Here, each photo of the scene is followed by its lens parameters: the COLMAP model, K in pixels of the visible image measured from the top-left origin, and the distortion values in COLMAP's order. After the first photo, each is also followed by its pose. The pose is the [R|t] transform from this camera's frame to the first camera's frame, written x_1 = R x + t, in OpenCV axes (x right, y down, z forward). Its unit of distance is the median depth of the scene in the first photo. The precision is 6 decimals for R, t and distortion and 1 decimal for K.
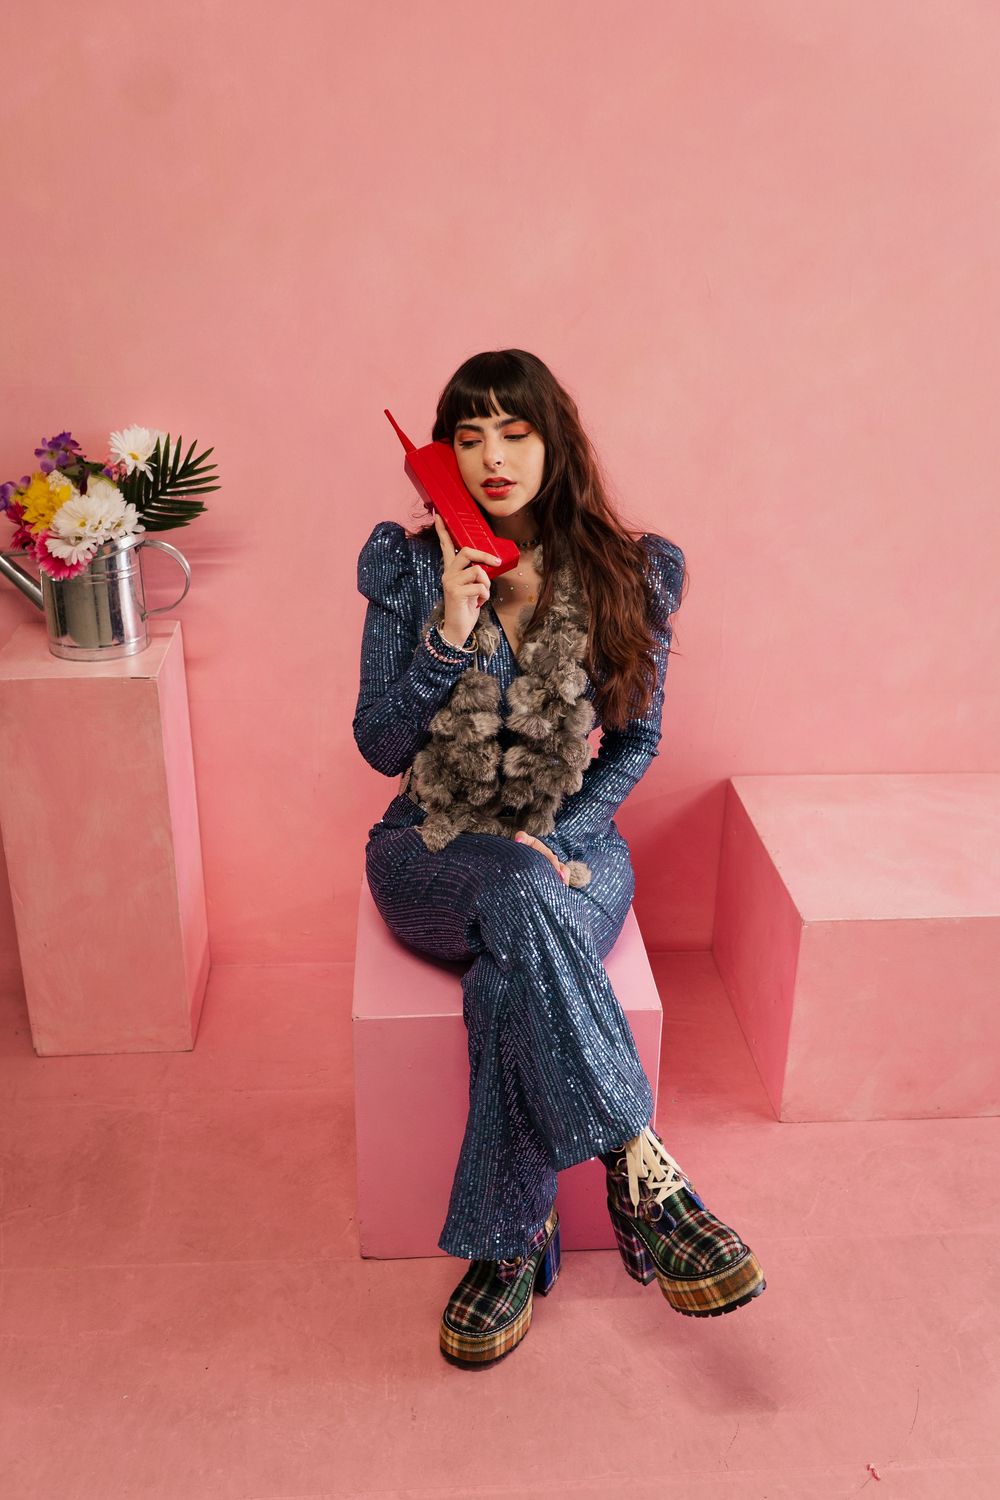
lens RADIAL K [[1430.5, 0, 517.1], [0, 1430.5, 750.6], [0, 0, 1]] dist [-0.013344, 0.000000]
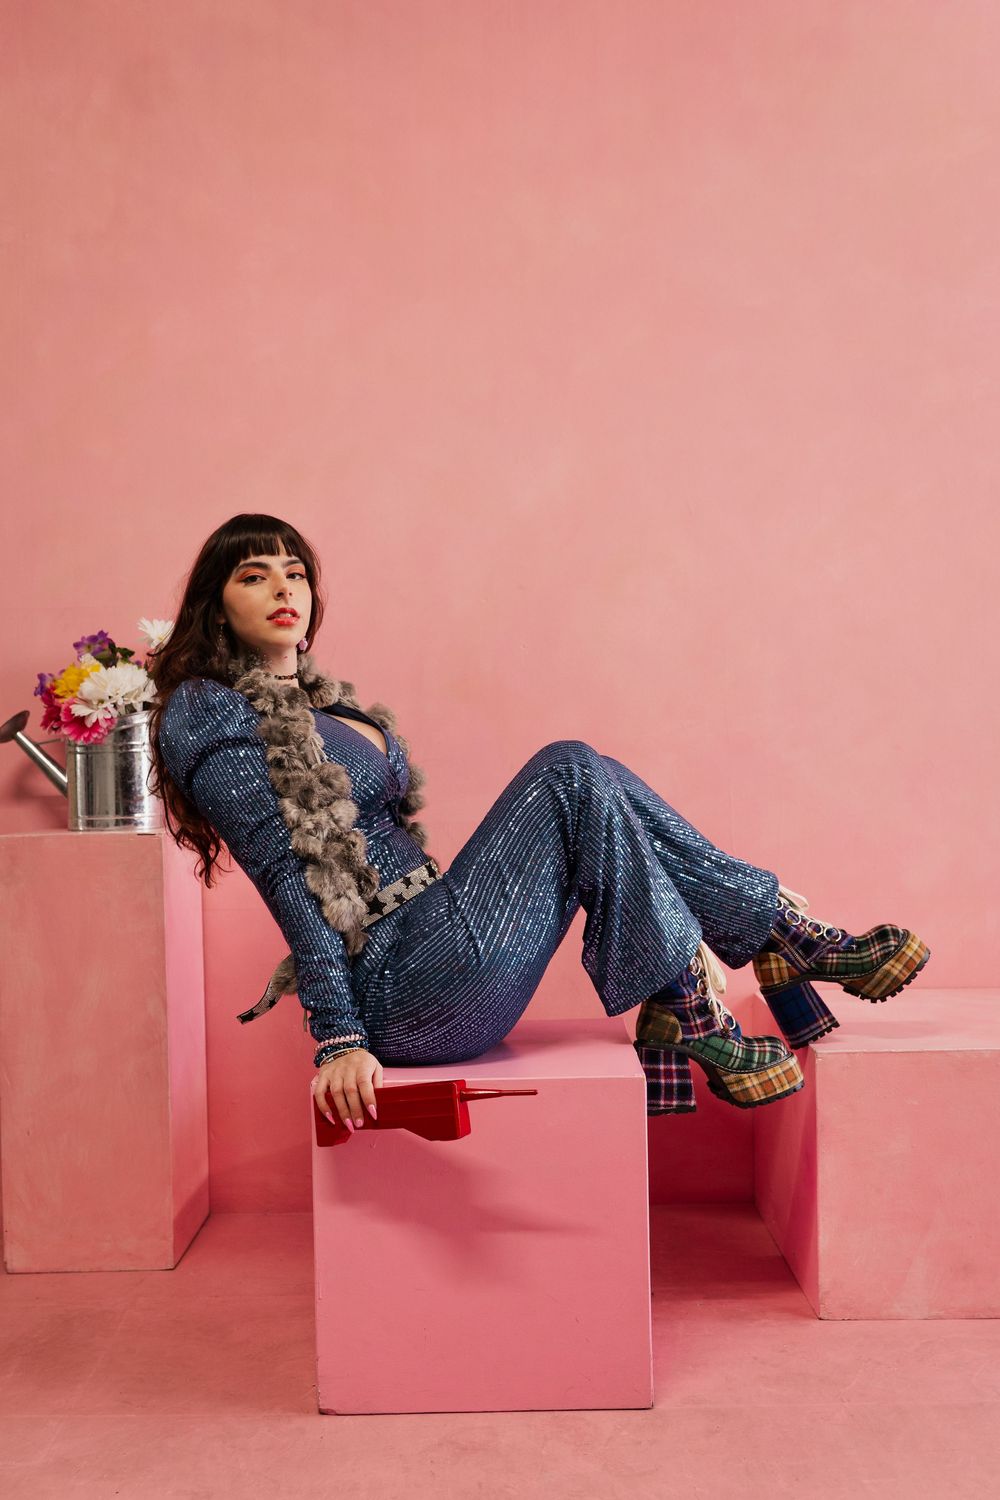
lens RADIAL K [[1430.5, 0, 519.2], [0, 1430.5, 790.6], [0, 0, 1]] dist [-0.013344, 0.000000]
pose [[0.996663, -0.029063, -0.076272, 0.080876], [-0.002424, 0.923504, -0.383581, 0.310292], [0.081585, 0.382486, 0.920352, 0.067428]]
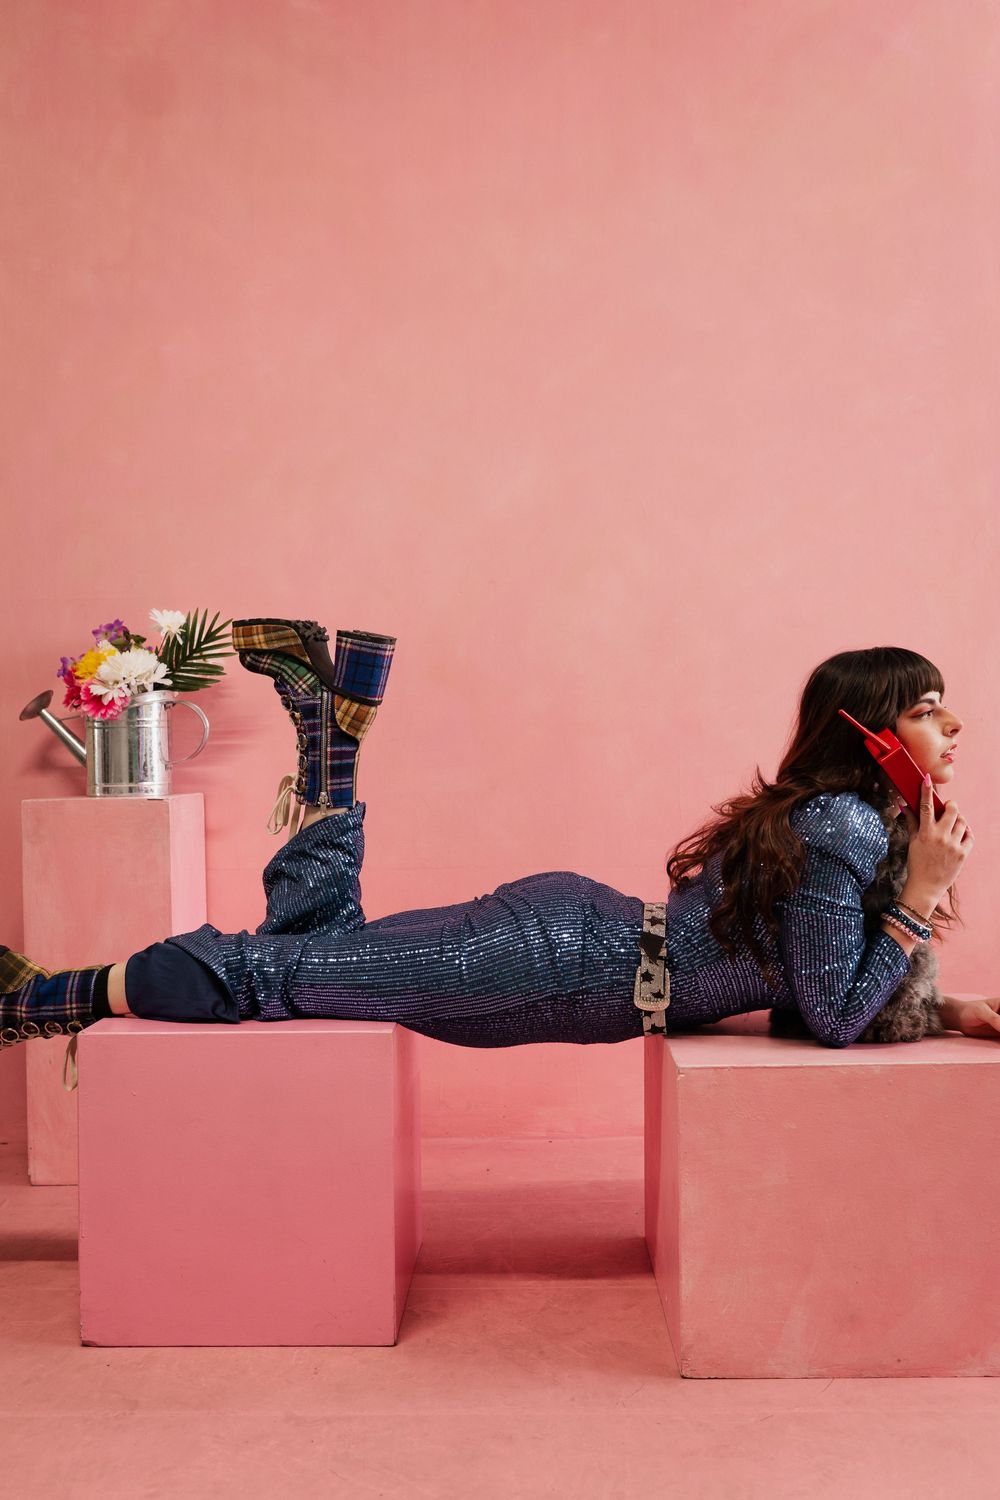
lens RADIAL K [[1430.5, 0, 511.4], [0, 1430.5, 792.1], [0, 0, 1]] dist [-0.013344, 0.000000]
pose [[0.995309, -0.020811, -0.094480, 0.132574], [-0.016415, 0.926103, -0.376914, 0.373392], [0.095342, 0.376697, 0.921417, -0.042595]]
